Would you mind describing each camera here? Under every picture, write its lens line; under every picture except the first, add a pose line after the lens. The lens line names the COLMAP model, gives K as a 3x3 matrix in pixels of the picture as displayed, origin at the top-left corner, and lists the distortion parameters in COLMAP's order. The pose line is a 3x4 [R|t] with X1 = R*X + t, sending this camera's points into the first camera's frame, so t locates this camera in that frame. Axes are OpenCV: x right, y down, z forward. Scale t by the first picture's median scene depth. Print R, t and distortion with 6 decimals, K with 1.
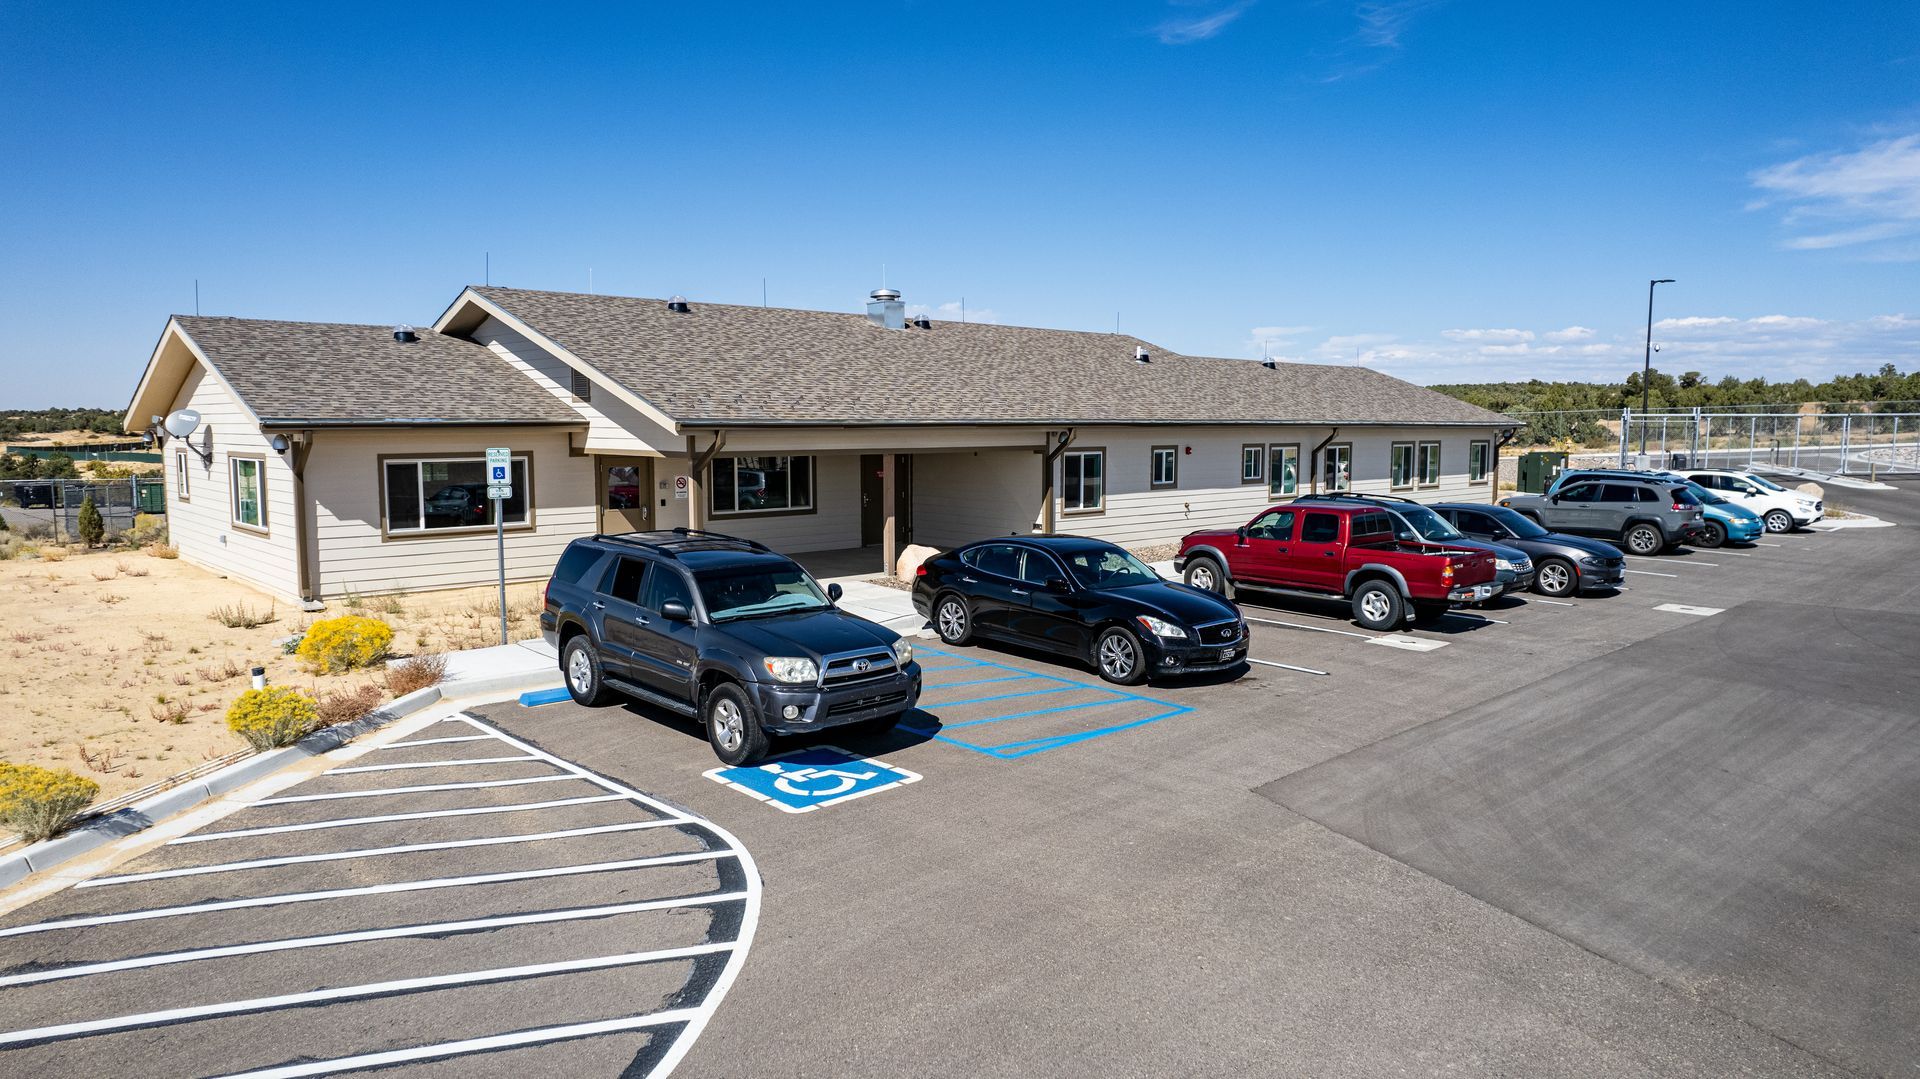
lens RADIAL K [[1225.4, 0, 956.3], [0, 1225.4, 544.3], [0, 0, 1]] dist [-0.080392, 0.076944]
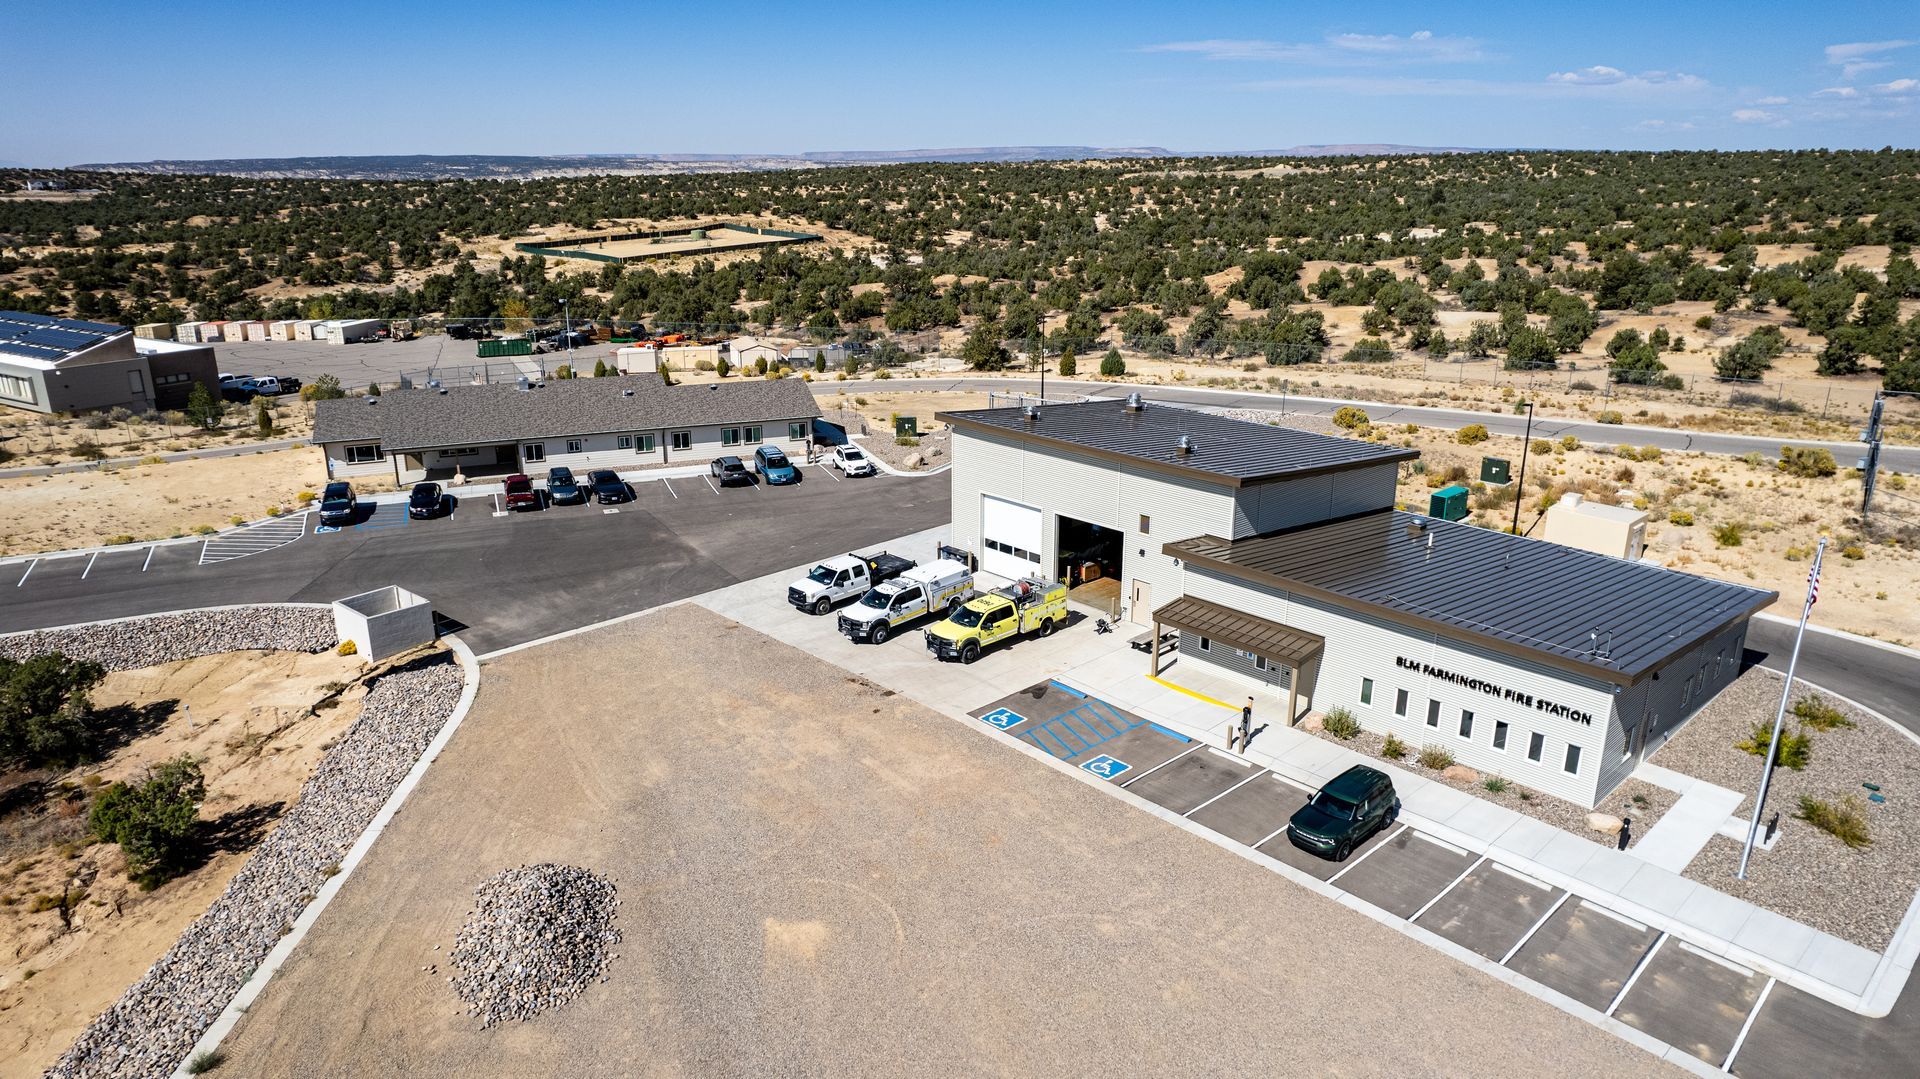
lens RADIAL K [[1225.4, 0, 956.3], [0, 1225.4, 544.3], [0, 0, 1]] dist [-0.080392, 0.076944]
pose [[0.927904, 0.110033, -0.356211, 2.968285], [-0.034851, 0.976871, 0.210968, -0.680053], [0.371186, -0.183344, 0.910278, -2.062577]]
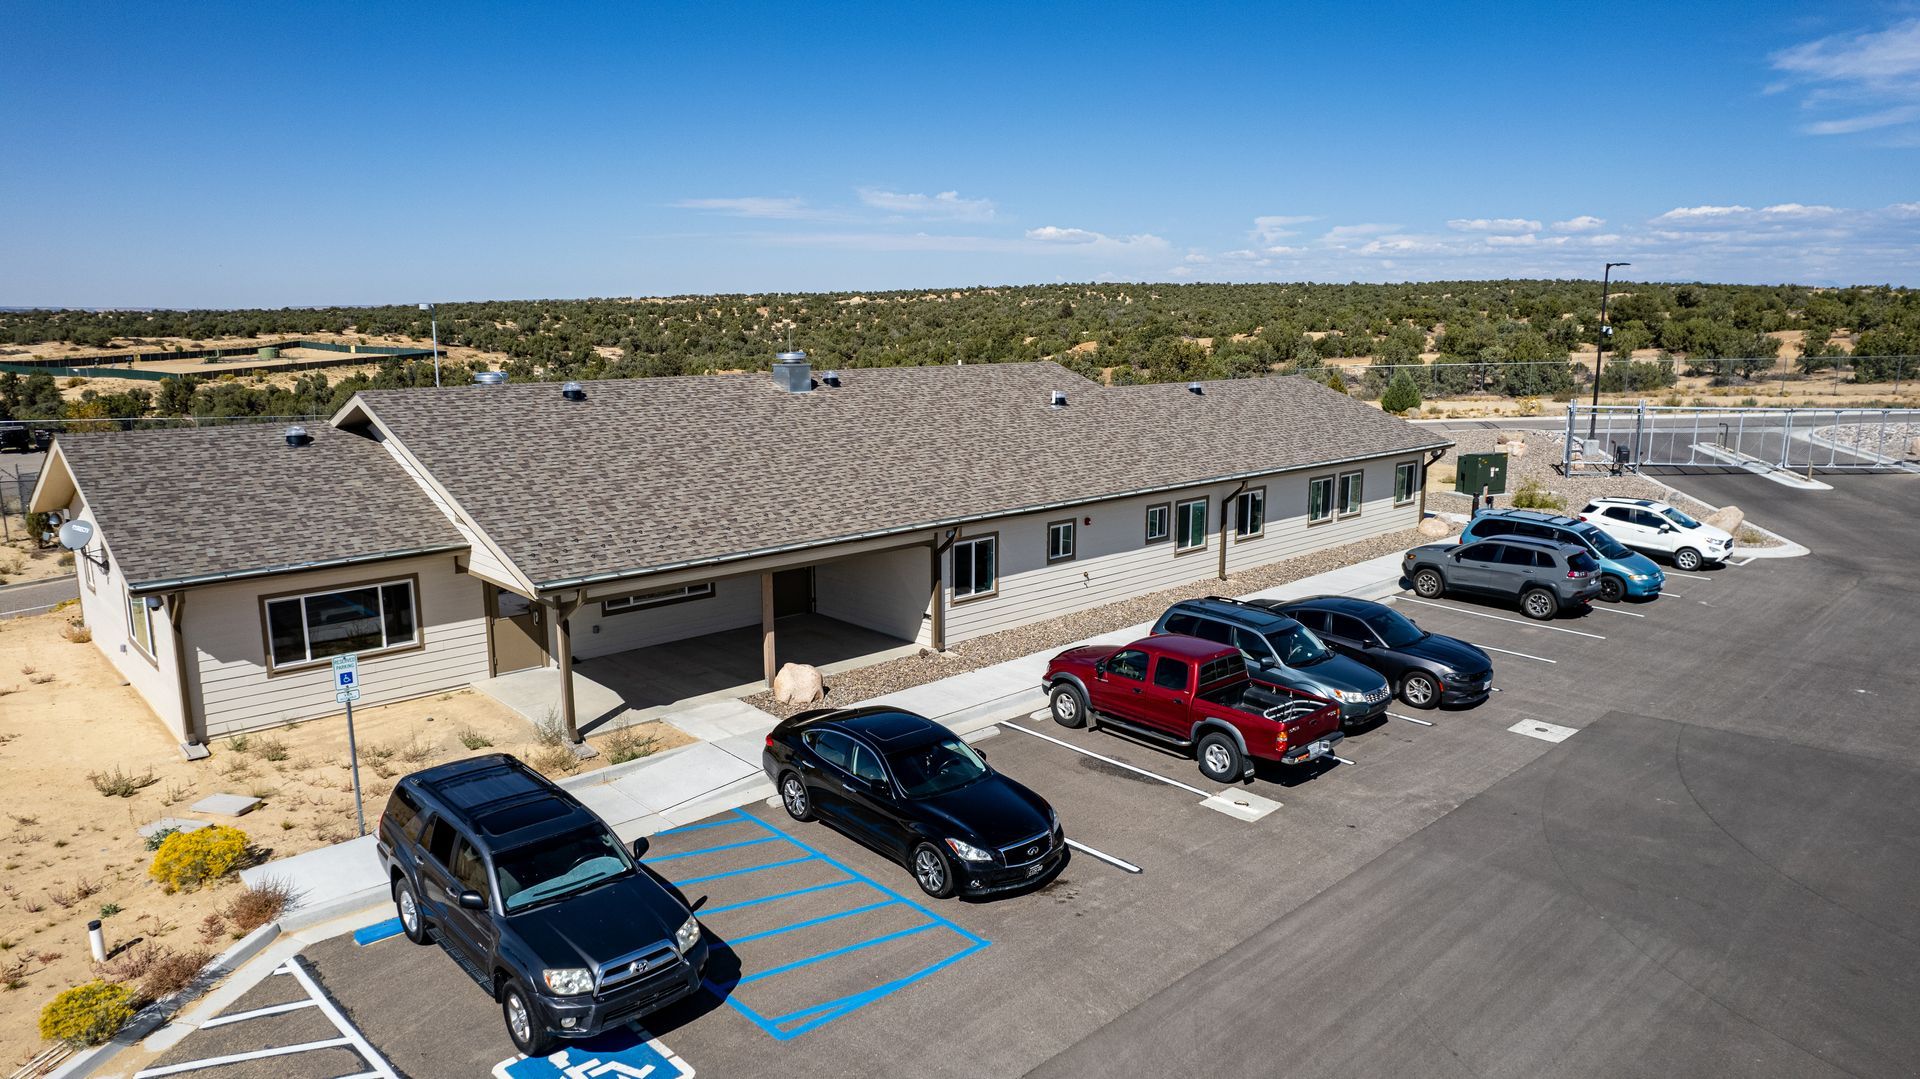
lens RADIAL K [[1225.4, 0, 956.3], [0, 1225.4, 544.3], [0, 0, 1]] dist [-0.080392, 0.076944]
pose [[0.999998, -0.002063, 0.000240, 0.108606], [0.002034, 0.996118, 0.088005, -0.196798], [-0.000421, -0.088005, 0.996120, -0.013677]]
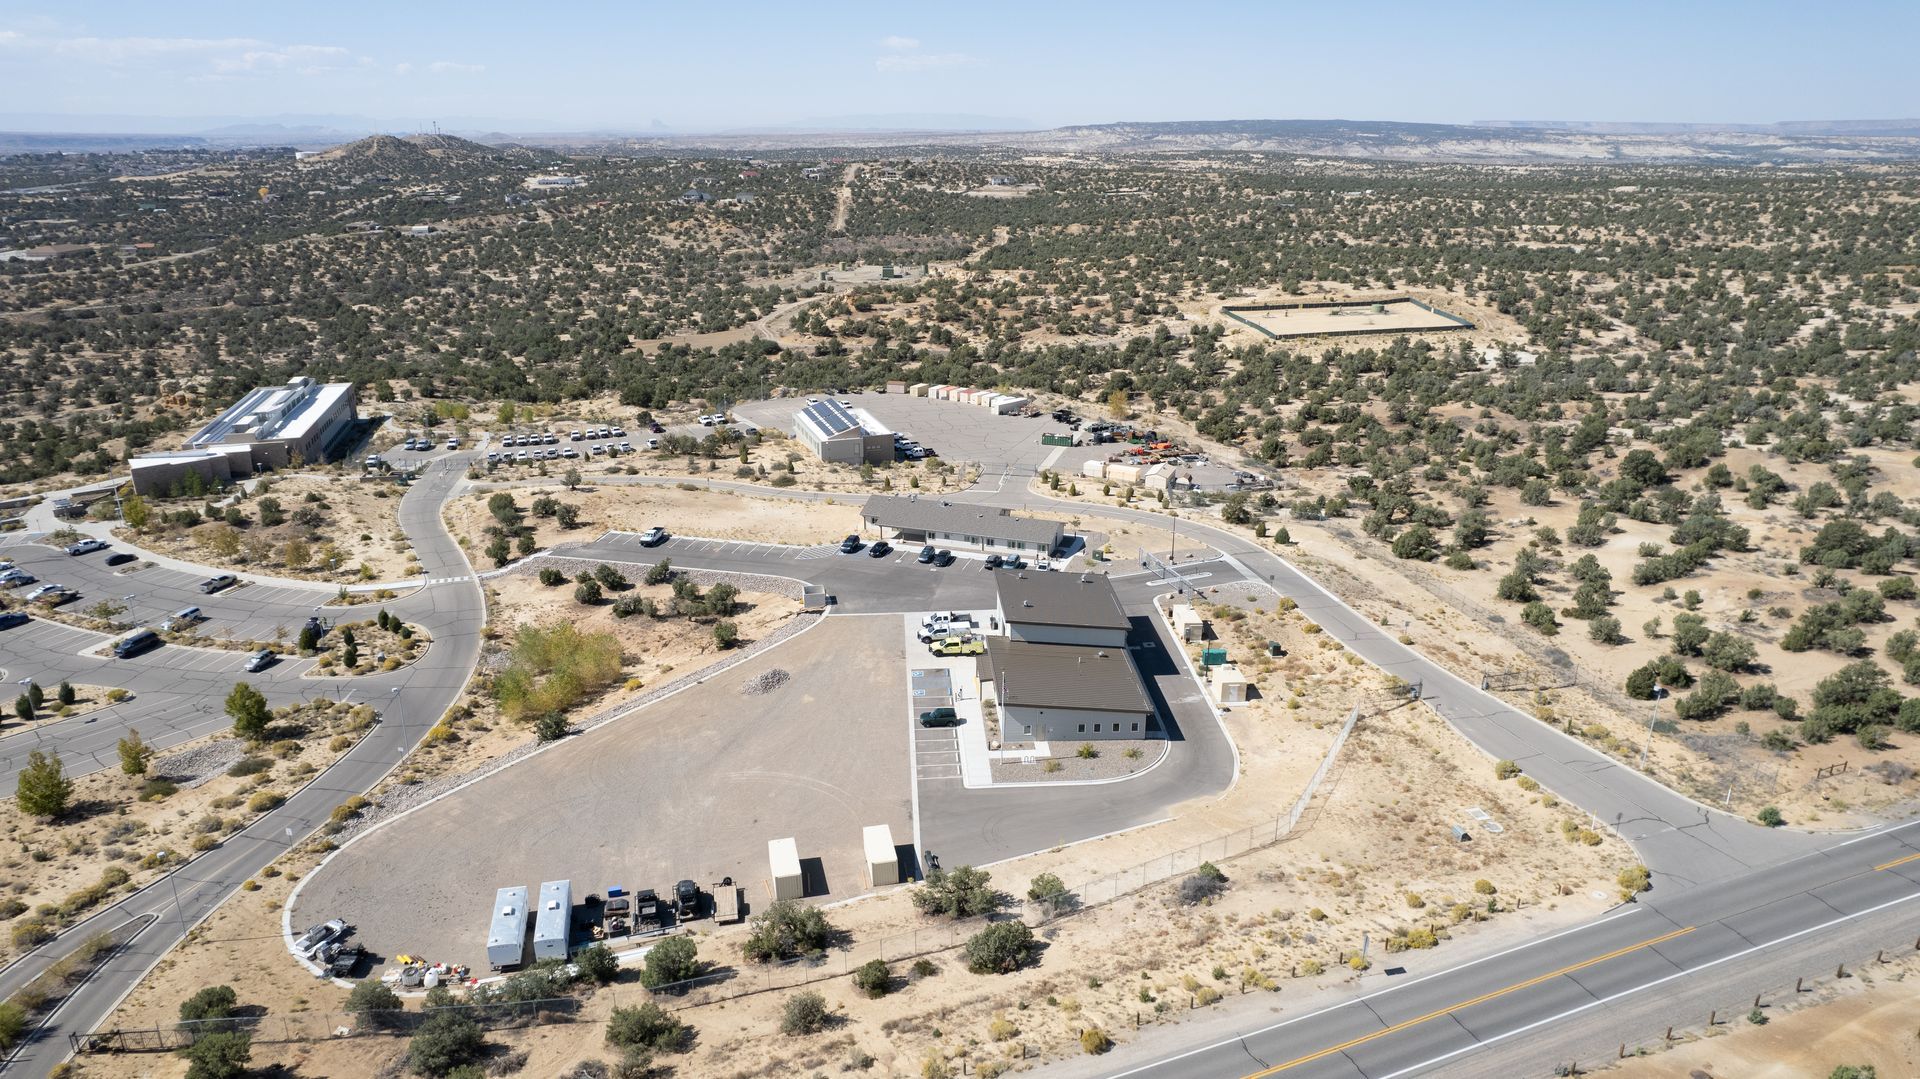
lens RADIAL K [[1225.4, 0, 956.3], [0, 1225.4, 544.3], [0, 0, 1]] dist [-0.080392, 0.076944]
pose [[0.474869, 0.289475, -0.831086, 8.493560], [-0.089966, 0.955375, 0.281361, -2.807864], [0.875446, -0.058840, 0.479721, -3.363622]]
